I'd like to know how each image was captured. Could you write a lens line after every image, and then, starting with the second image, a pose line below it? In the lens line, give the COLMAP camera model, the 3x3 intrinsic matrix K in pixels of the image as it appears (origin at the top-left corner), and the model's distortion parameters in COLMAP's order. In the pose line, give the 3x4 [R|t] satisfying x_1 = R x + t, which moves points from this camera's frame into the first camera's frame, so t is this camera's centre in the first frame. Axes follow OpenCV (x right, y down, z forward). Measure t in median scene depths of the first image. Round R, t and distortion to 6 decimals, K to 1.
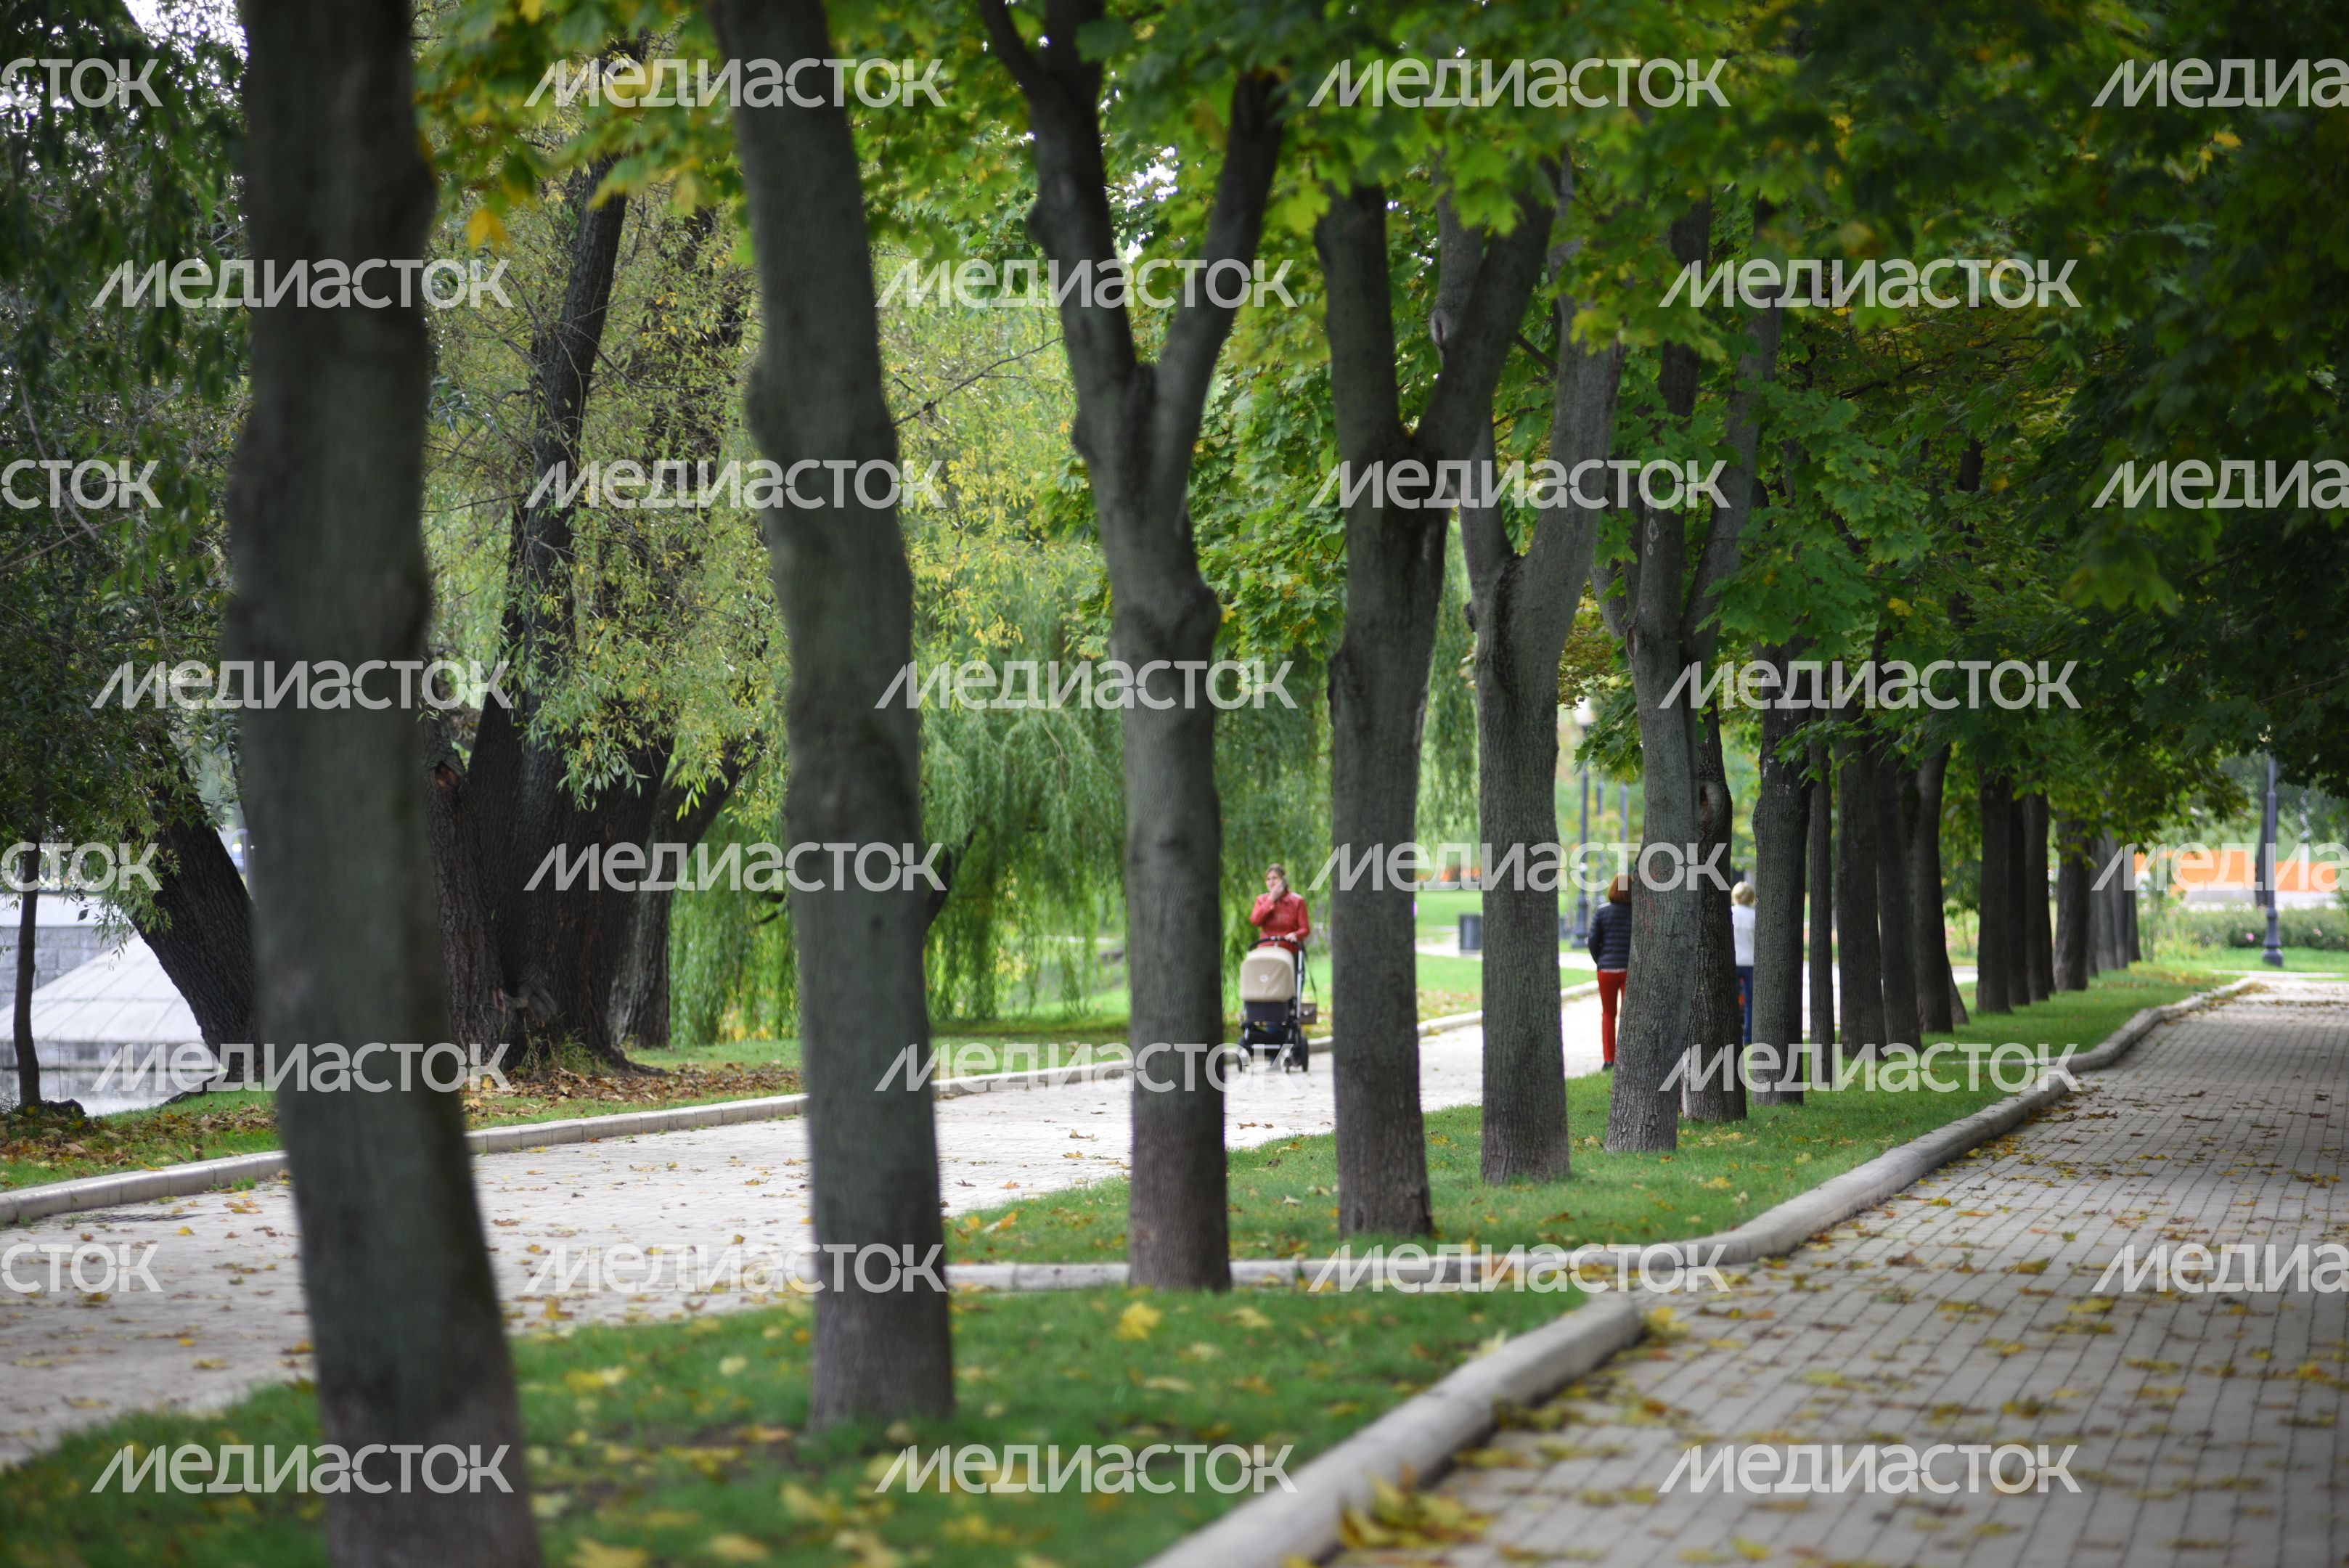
lens RADIAL K [[10407.2, 0, 1173.0], [0, 10407.2, 764.3], [0, 0, 1]] dist [1.819640, 0.000000]
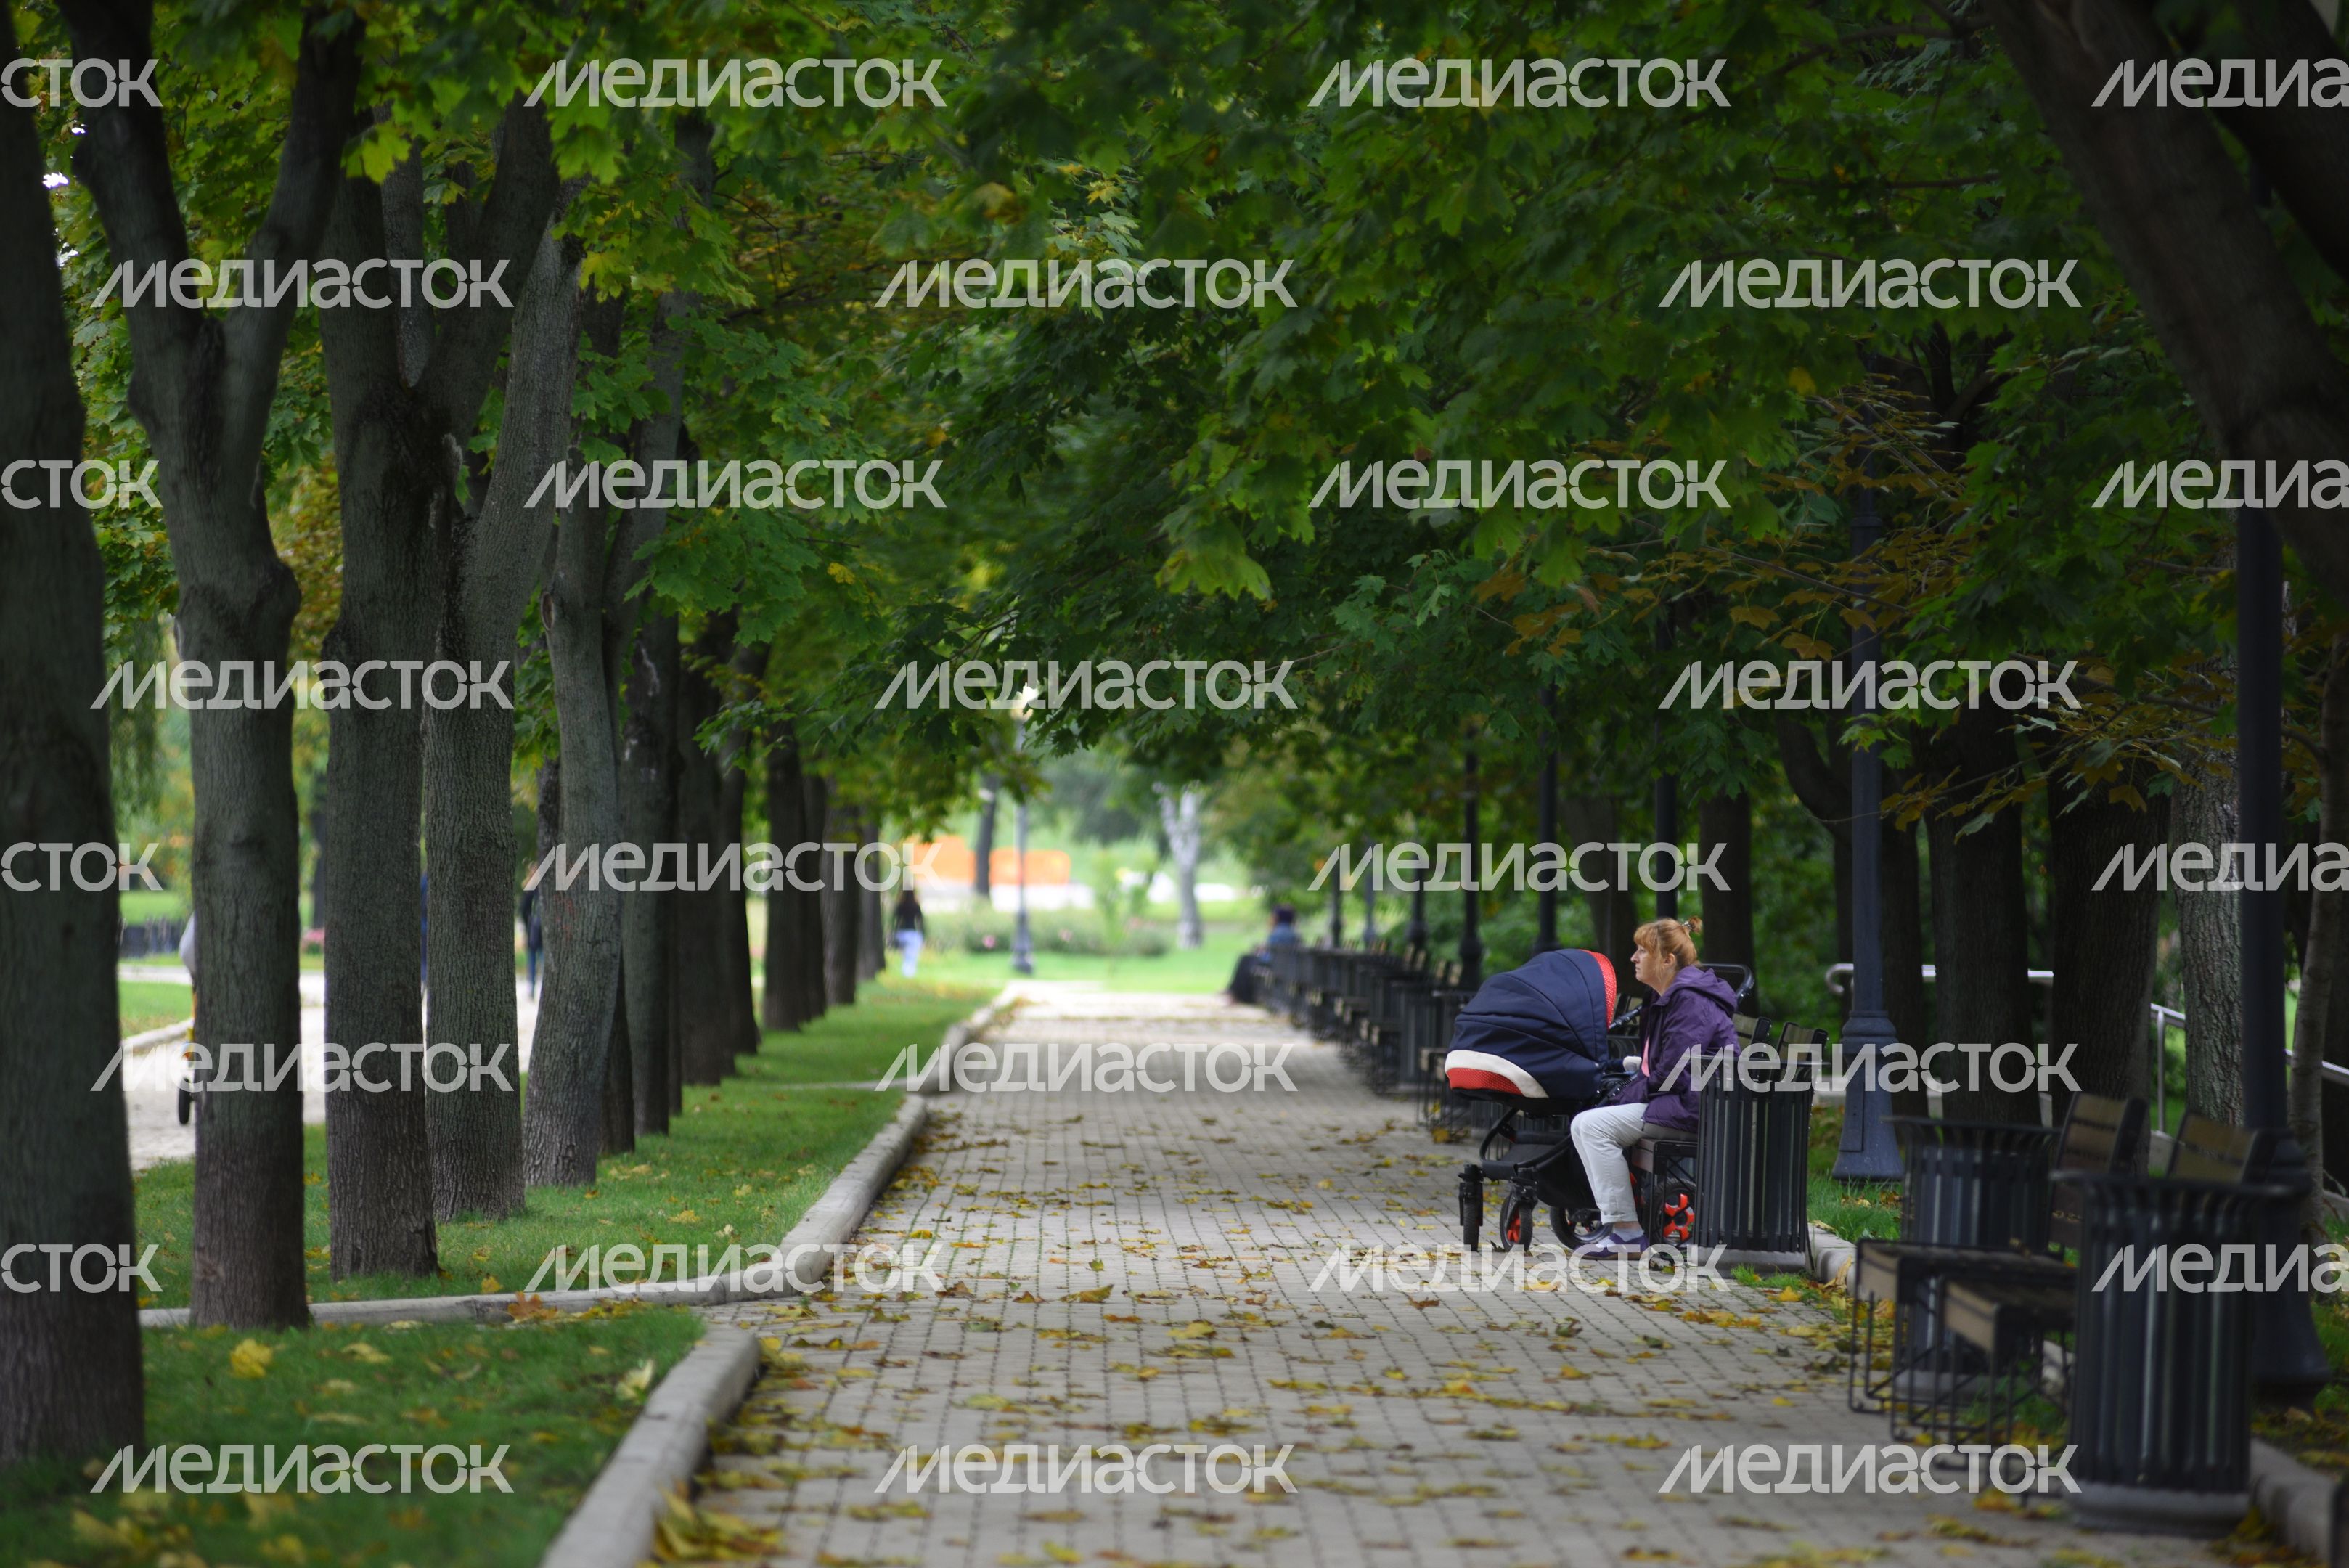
lens RADIAL K [[13520.5, 0, 1176.2], [0, 13520.5, 790.9], [0, 0, 1]] dist [3.204682, 0.000000]
pose [[0.991190, -0.000465, 0.132447, -0.056350], [-0.000195, 0.999988, 0.004970, -0.002231], [-0.132448, -0.004952, 0.991178, -0.150330]]
